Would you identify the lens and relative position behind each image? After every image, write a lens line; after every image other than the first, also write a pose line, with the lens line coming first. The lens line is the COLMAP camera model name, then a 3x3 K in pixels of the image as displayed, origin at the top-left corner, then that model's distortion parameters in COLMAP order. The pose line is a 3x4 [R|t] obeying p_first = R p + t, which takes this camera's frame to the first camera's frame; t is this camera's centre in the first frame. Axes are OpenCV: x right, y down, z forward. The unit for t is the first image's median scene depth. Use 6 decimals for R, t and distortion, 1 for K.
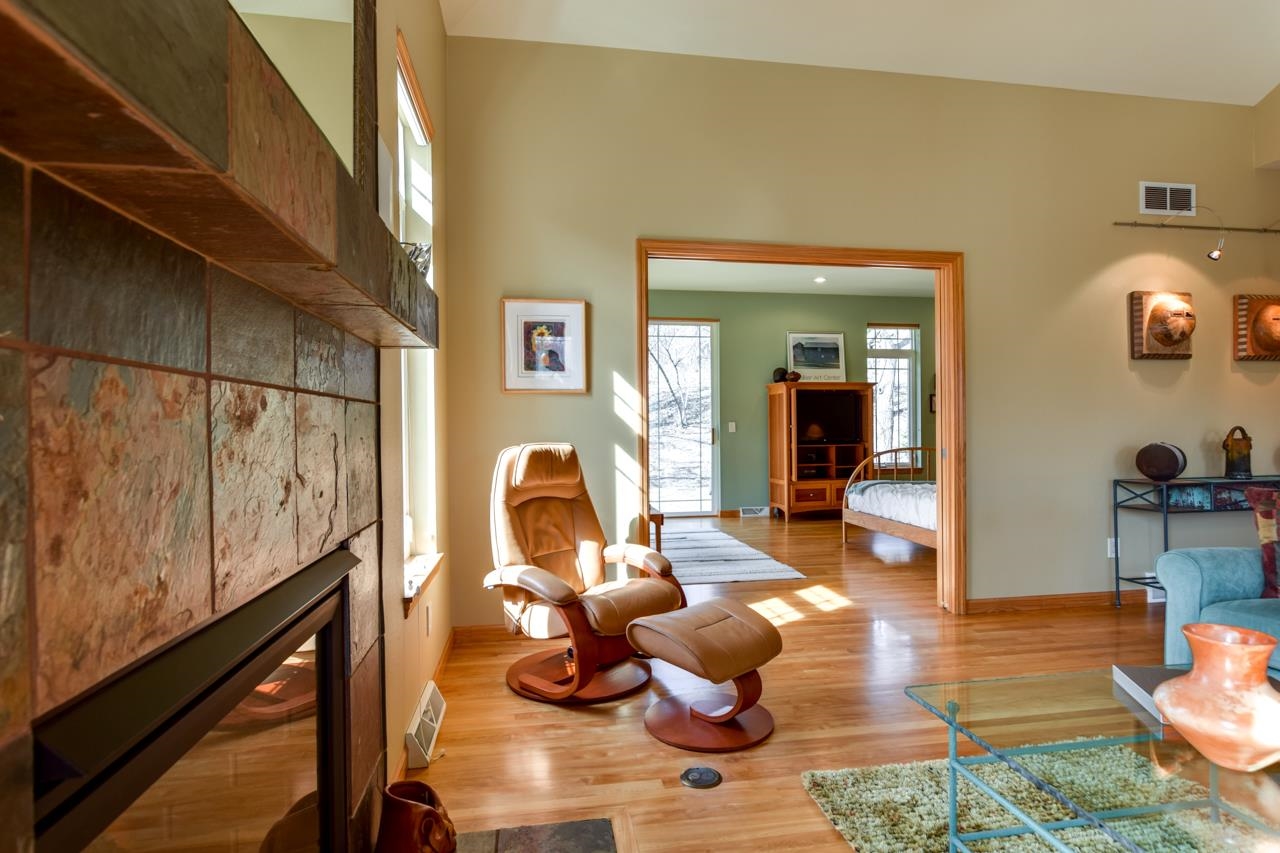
lens RADIAL K [[558.3, 0, 647.2], [0, 558.3, 428.2], [0, 0, 1]] dist [-0.021072, 0.000149]
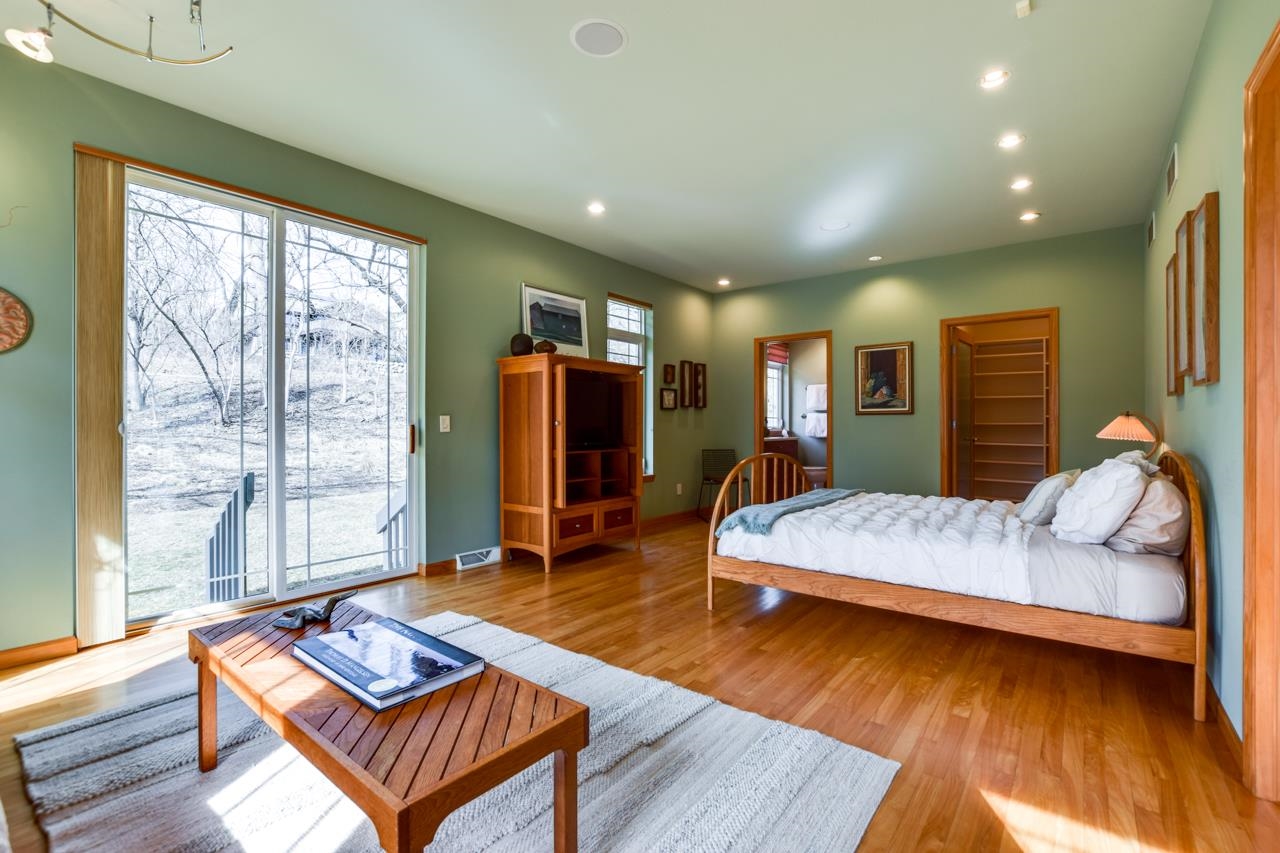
lens RADIAL K [[558.3, 0, 647.2], [0, 558.3, 428.2], [0, 0, 1]] dist [-0.021072, 0.000149]
pose [[0.756487, 0.005858, 0.653982, -0.076065], [-0.005220, 0.999982, -0.002919, 0.003428], [-0.653987, -0.001205, 0.756505, 0.399517]]
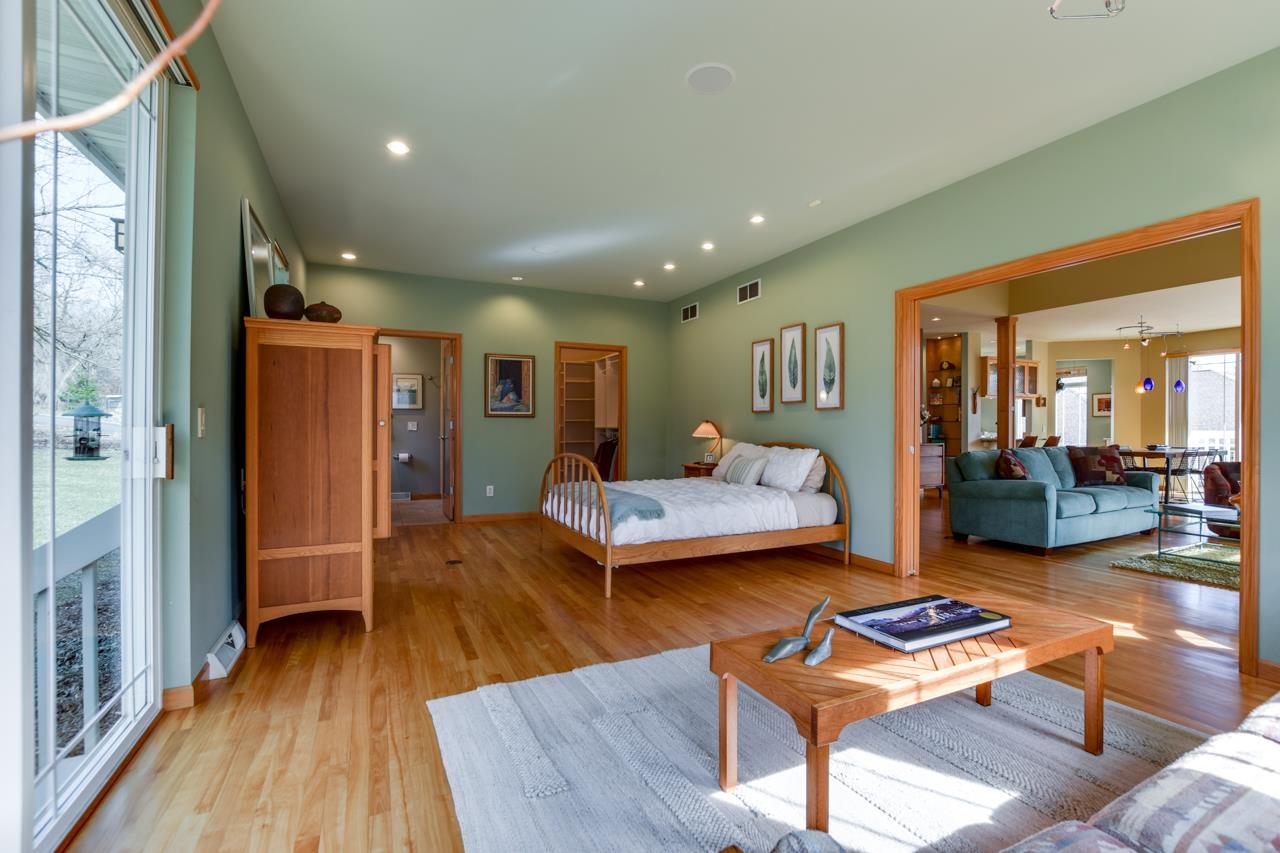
lens RADIAL K [[558.3, 0, 647.2], [0, 558.3, 428.2], [0, 0, 1]] dist [-0.021072, 0.000149]
pose [[-0.252480, 0.005188, 0.967588, -0.232630], [-0.003394, 0.999975, -0.006248, 0.002141], [-0.967596, -0.004861, -0.252456, 0.813259]]
